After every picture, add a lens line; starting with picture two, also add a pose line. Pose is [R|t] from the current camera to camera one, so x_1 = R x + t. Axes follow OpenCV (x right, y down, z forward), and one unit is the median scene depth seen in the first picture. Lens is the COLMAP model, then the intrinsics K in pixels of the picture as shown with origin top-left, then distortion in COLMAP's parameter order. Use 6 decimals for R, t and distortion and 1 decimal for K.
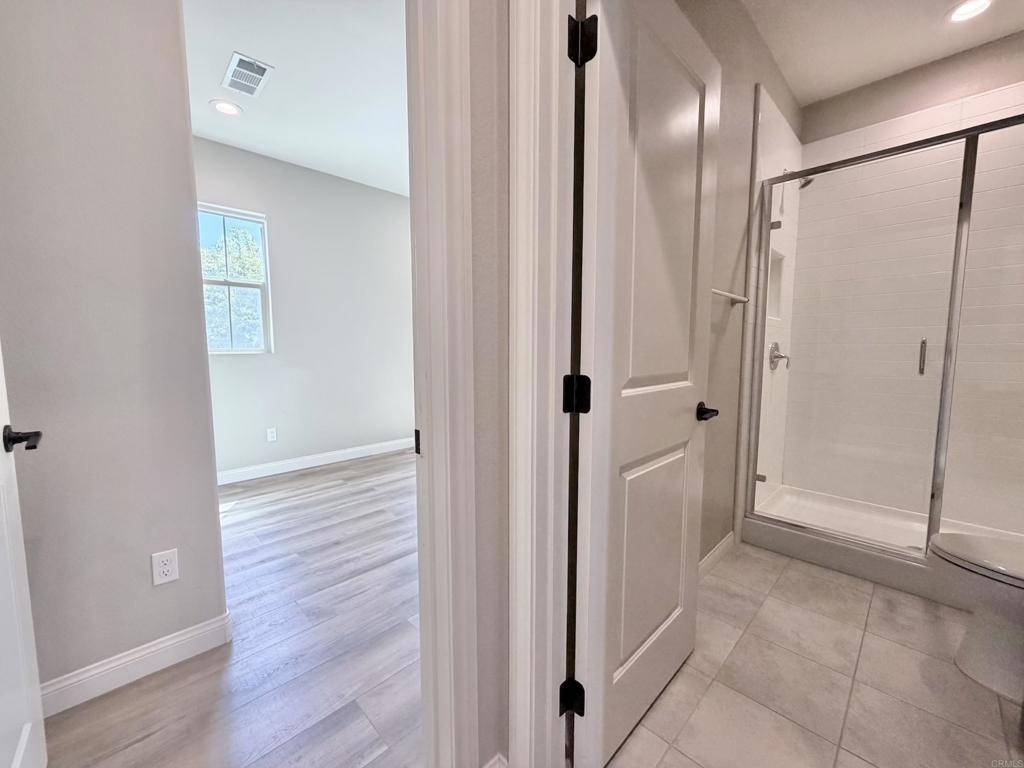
lens RADIAL K [[408.5, 0, 508.1], [0, 408.5, 385.4], [0, 0, 1]] dist [0.001001, 0.000150]
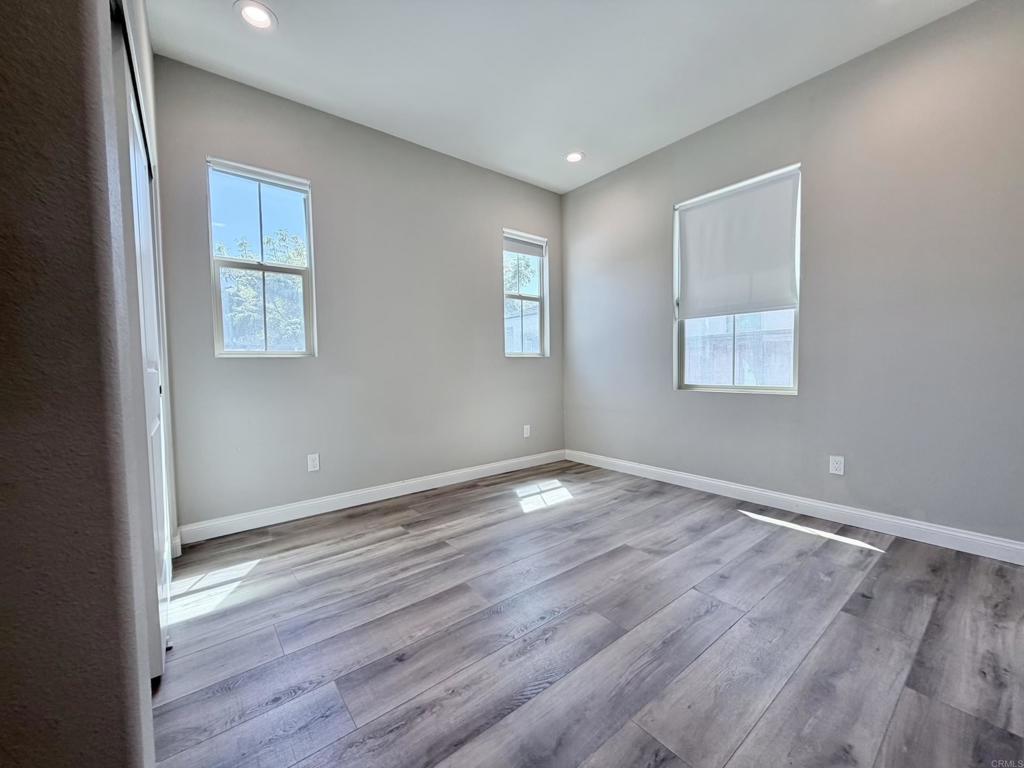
lens RADIAL K [[408.5, 0, 508.1], [0, 408.5, 385.4], [0, 0, 1]] dist [0.001001, 0.000150]
pose [[0.993953, -0.009616, -0.109385, -0.149247], [0.004795, 0.999009, -0.044244, 0.013588], [0.109702, 0.043452, 0.993014, 0.314389]]
